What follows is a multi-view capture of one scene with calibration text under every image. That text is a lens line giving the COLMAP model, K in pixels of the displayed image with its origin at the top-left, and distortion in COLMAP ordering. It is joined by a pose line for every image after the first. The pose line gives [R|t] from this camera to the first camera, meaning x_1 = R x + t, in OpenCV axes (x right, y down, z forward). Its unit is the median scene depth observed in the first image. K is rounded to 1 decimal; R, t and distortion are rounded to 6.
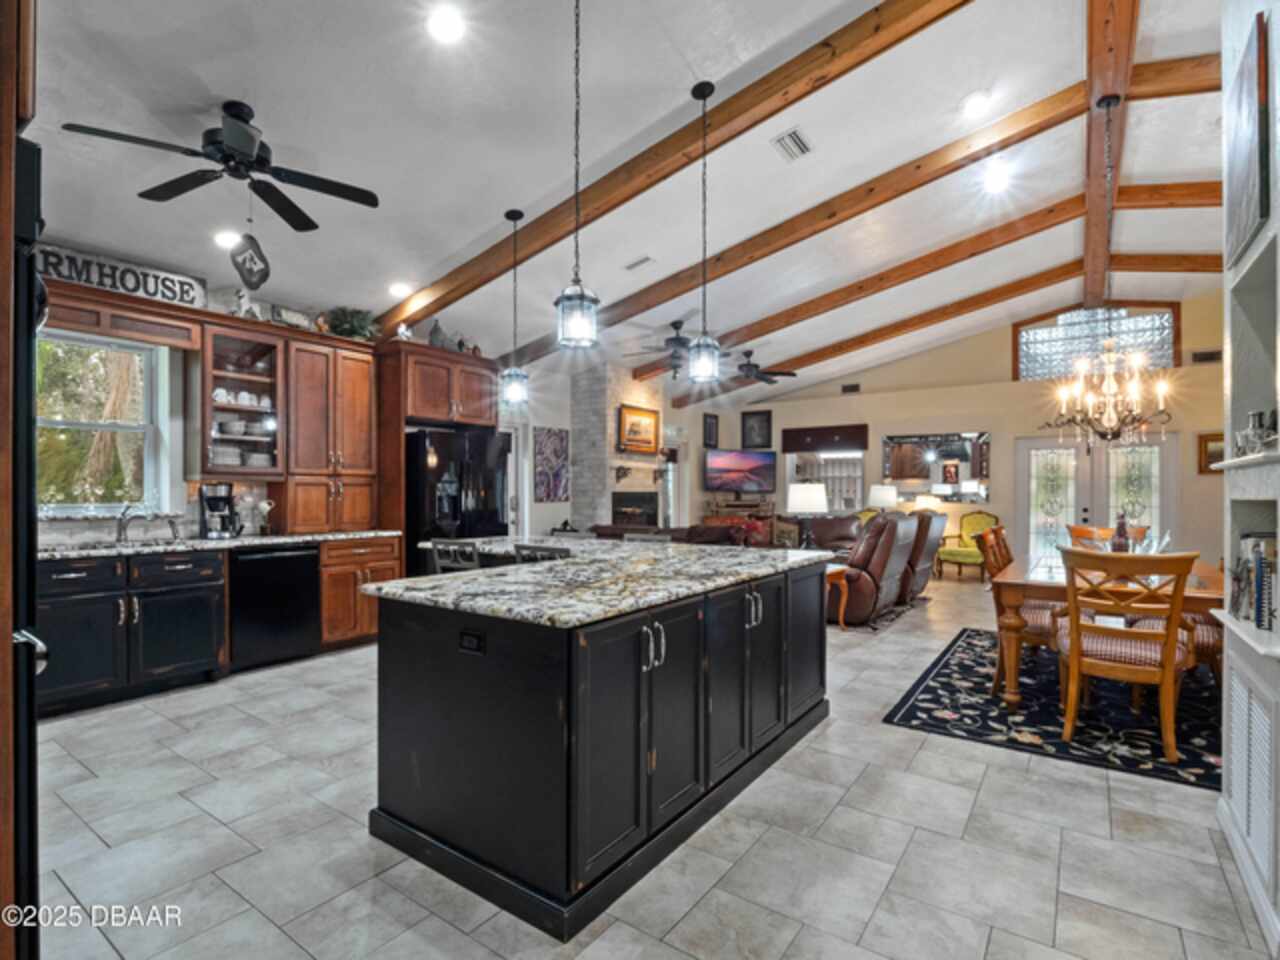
lens RADIAL K [[629.0, 0, 645.7], [0, 629.0, 492.2], [0, 0, 1]] dist [-0.013908, 0.000059]
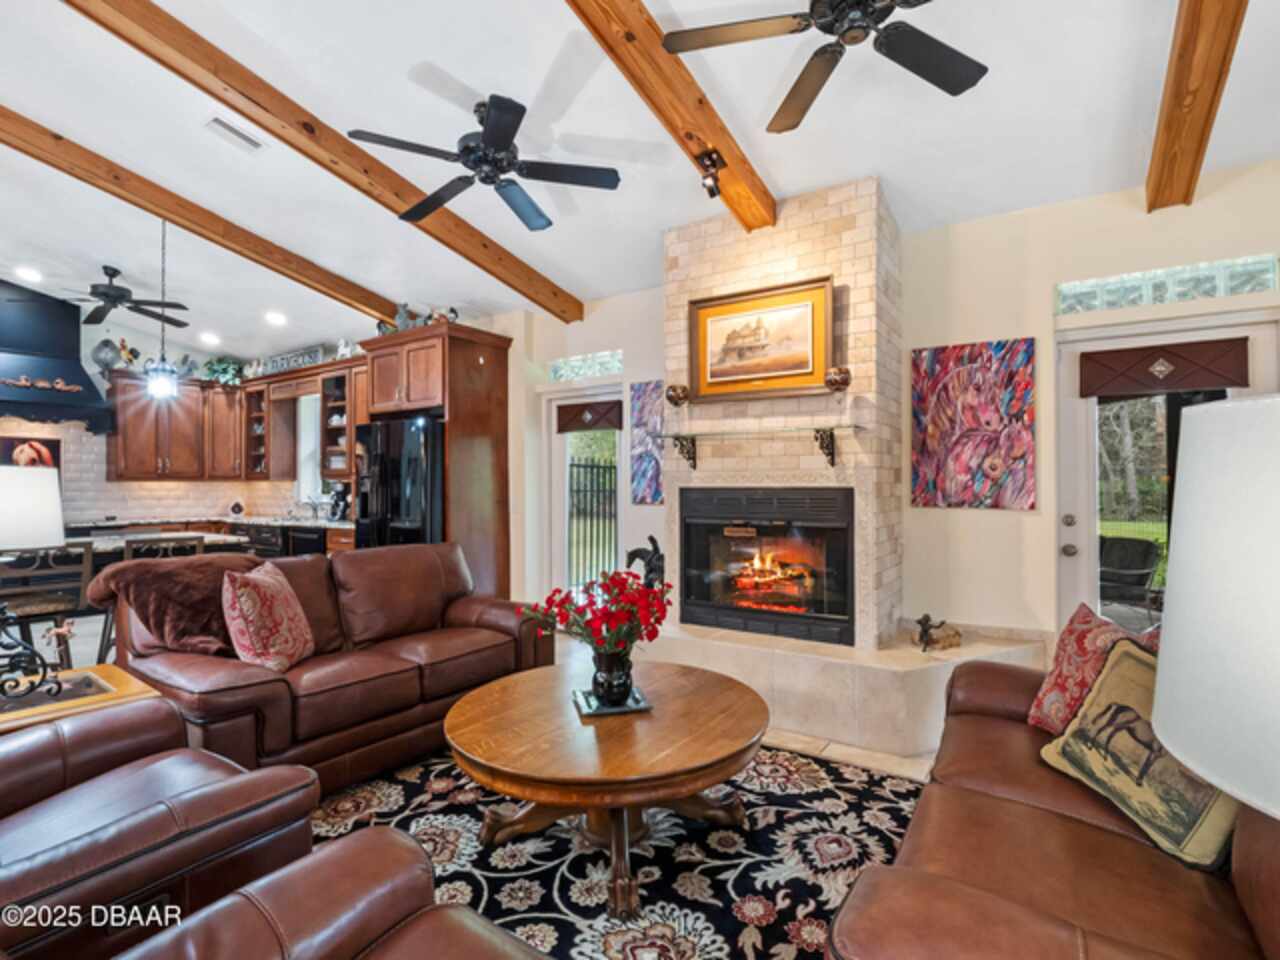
lens RADIAL K [[623.4, 0, 642.6], [0, 623.4, 483.6], [0, 0, 1]] dist [-0.015790, -0.000947]
pose [[0.024585, -0.004932, -0.999686, 0.665998], [0.002307, 0.999985, -0.004877, -0.001953], [0.999695, -0.002186, 0.024596, 1.484674]]
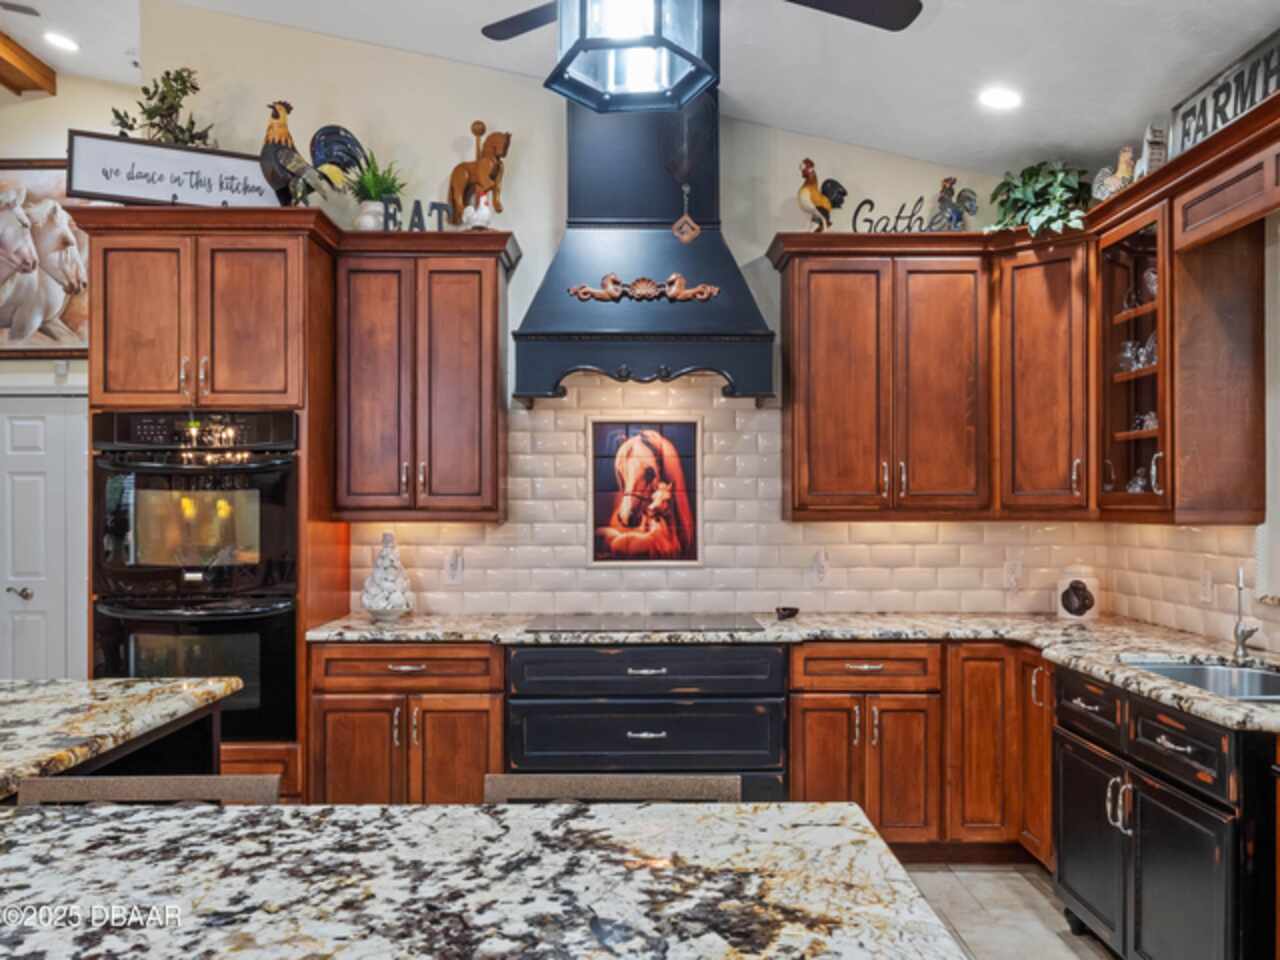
lens RADIAL K [[1065.6, 0, 647.3], [0, 1065.6, 502.6], [0, 0, 1]] dist [-0.002722, -0.001790]
pose [[-0.809463, -0.002722, -0.587164, -0.034420], [-0.000453, 0.999992, -0.004010, -0.027471], [0.587170, -0.002980, -0.809458, 1.055198]]
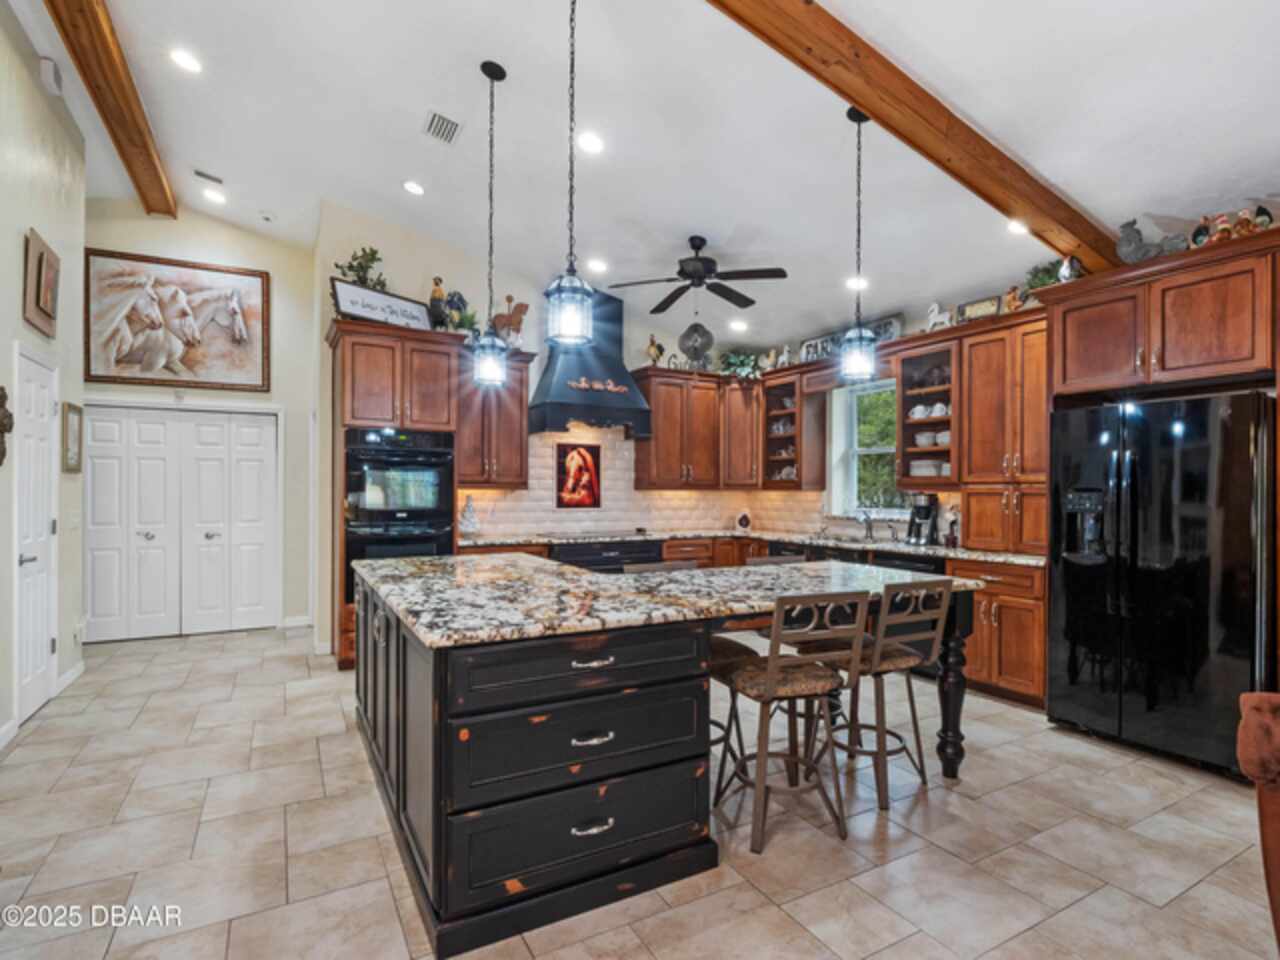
lens RADIAL K [[645.2, 0, 645.4], [0, 645.2, 494.3], [0, 0, 1]] dist [0.000637, -0.011453]
pose [[-0.428411, 0.000869, -0.903583, 0.470342], [-0.006791, 0.999968, 0.004181, -0.012750], [0.903558, 0.007928, -0.428392, 0.941521]]
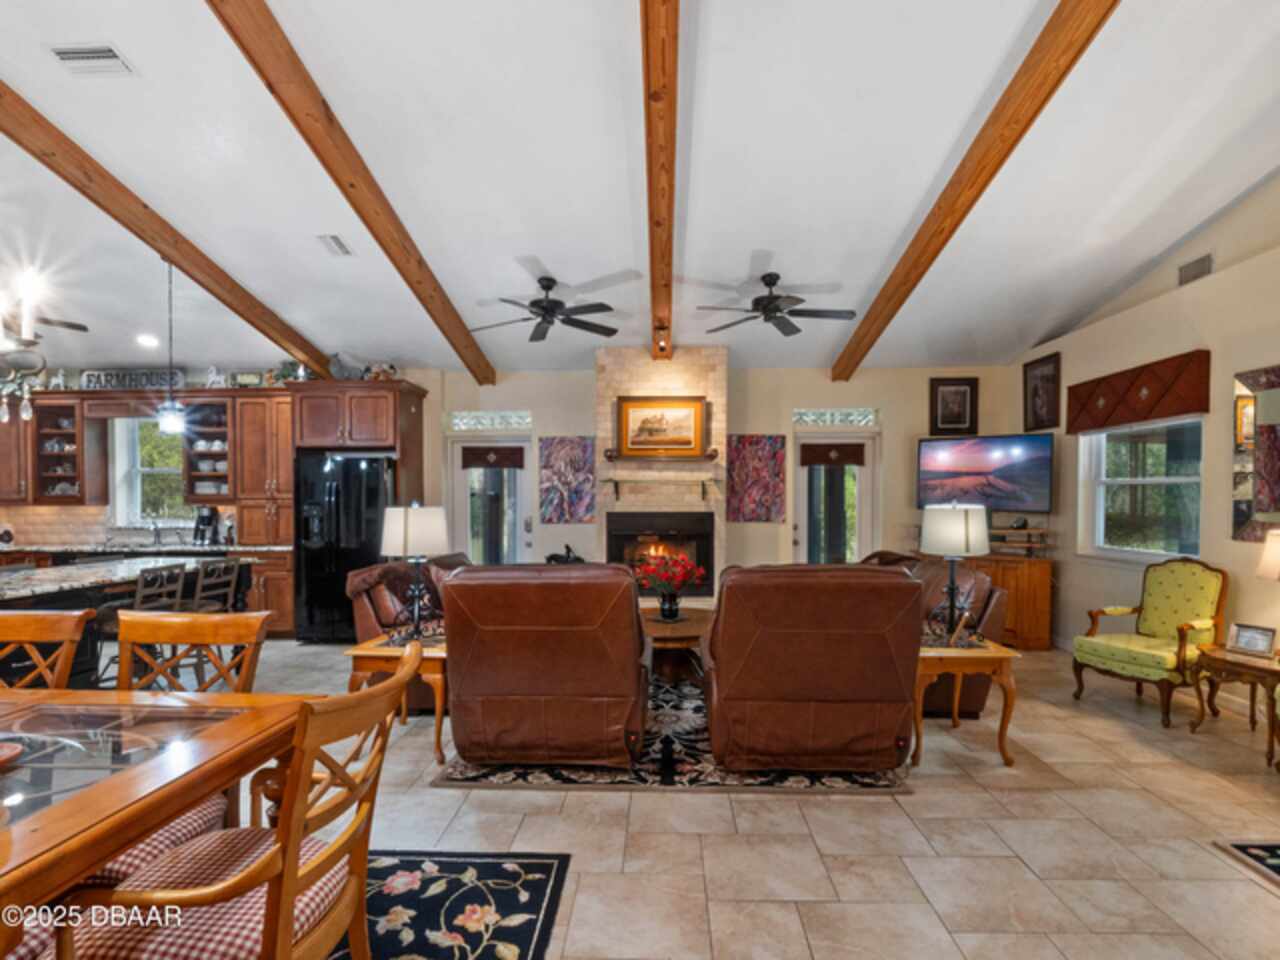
lens RADIAL K [[669.5, 0, 641.6], [0, 669.5, 511.5], [0, 0, 1]] dist [-0.017616, -0.000269]
pose [[0.551584, 0.009282, -0.834068, 1.021601], [0.003039, 0.999909, 0.013138, -0.018233], [0.834114, -0.009782, 0.551505, 0.896189]]
